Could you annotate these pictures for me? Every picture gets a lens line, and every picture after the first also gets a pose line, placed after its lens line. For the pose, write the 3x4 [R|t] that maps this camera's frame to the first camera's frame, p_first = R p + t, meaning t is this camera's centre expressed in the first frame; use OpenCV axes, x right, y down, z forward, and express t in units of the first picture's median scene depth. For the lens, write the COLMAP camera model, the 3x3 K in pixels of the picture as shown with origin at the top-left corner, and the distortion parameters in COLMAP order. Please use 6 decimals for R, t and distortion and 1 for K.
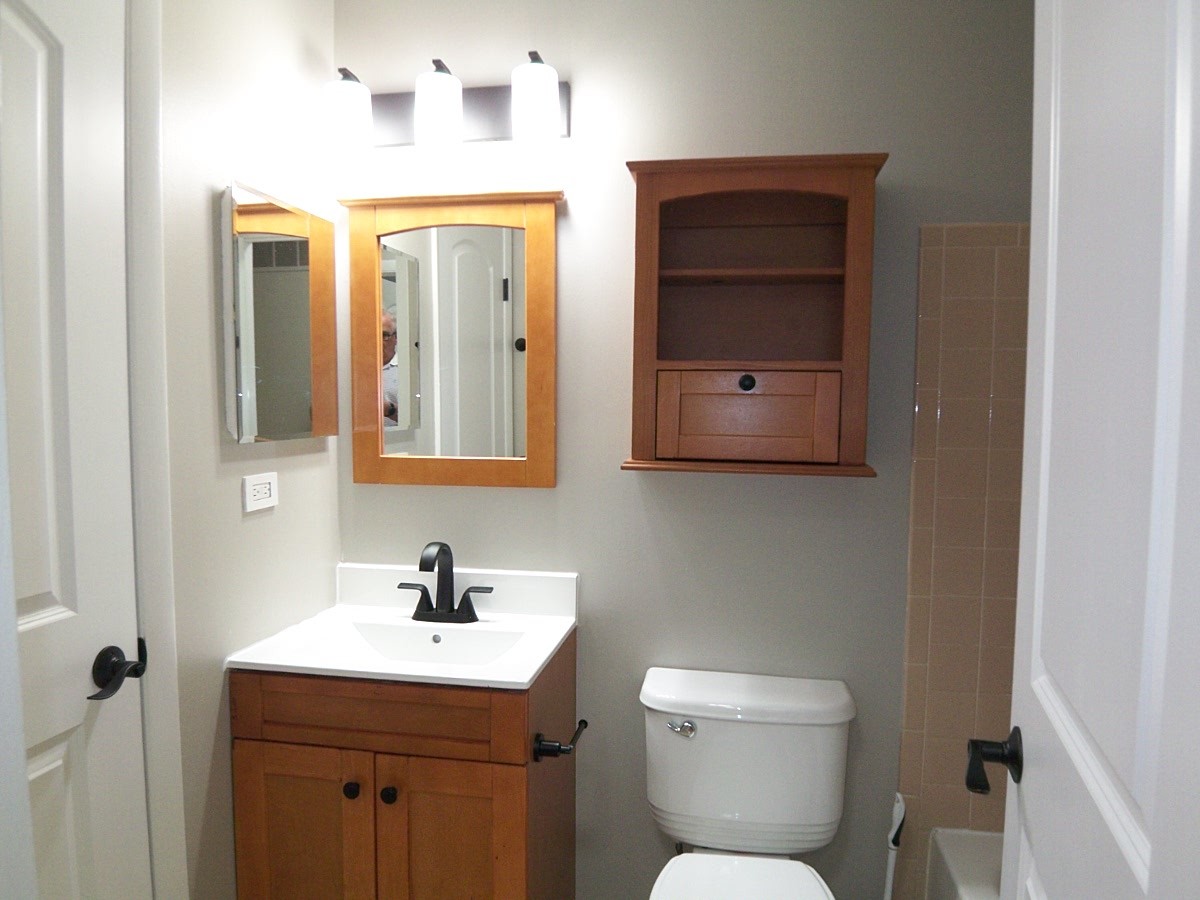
lens RADIAL K [[811.1, 0, 603.3], [0, 811.1, 465.6], [0, 0, 1]] dist [-0.001998, -0.058940]
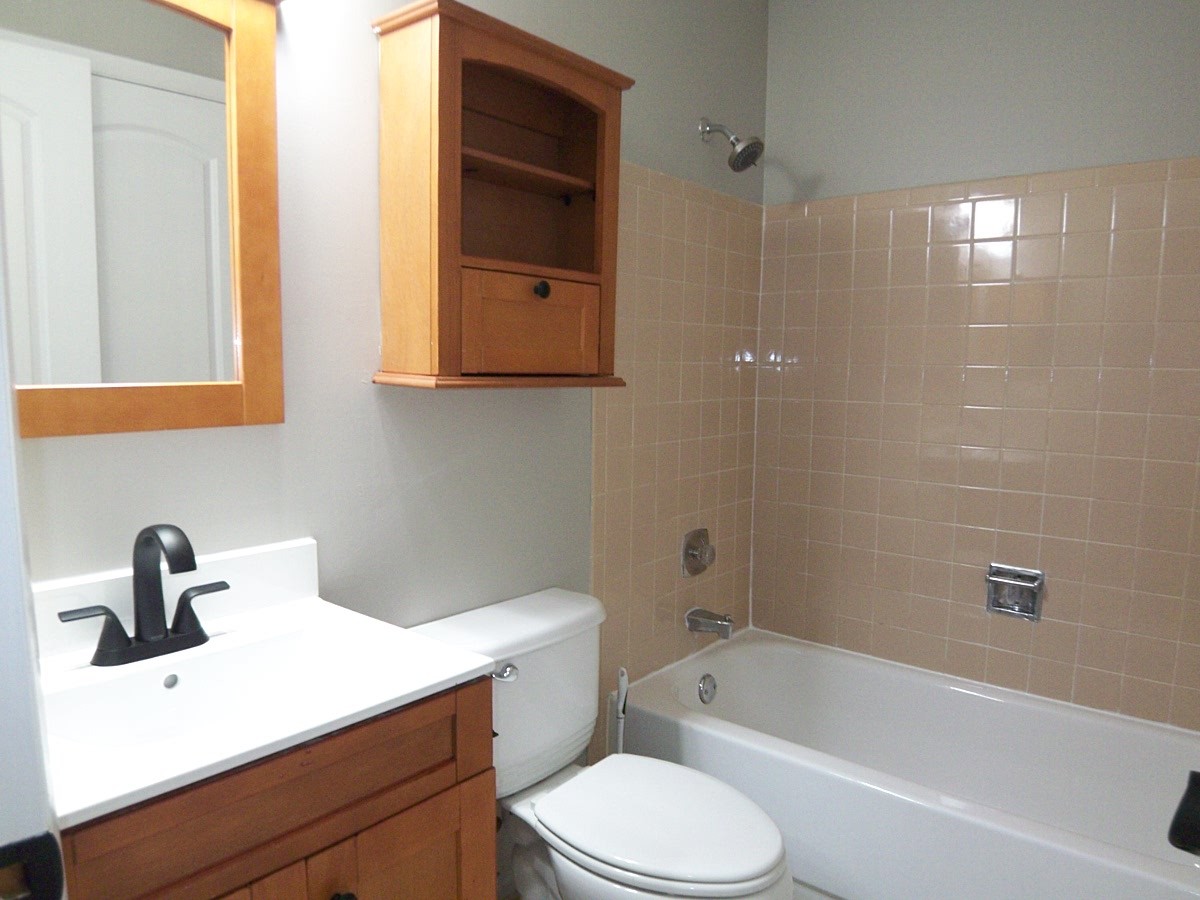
lens RADIAL K [[821.8, 0, 601.6], [0, 821.8, 462.9], [0, 0, 1]] dist [0.021876, -0.068412]
pose [[0.505010, -0.111265, 0.855912, -0.605527], [0.047614, 0.993737, 0.101088, 0.003461], [-0.861799, -0.010297, 0.507145, 0.447067]]
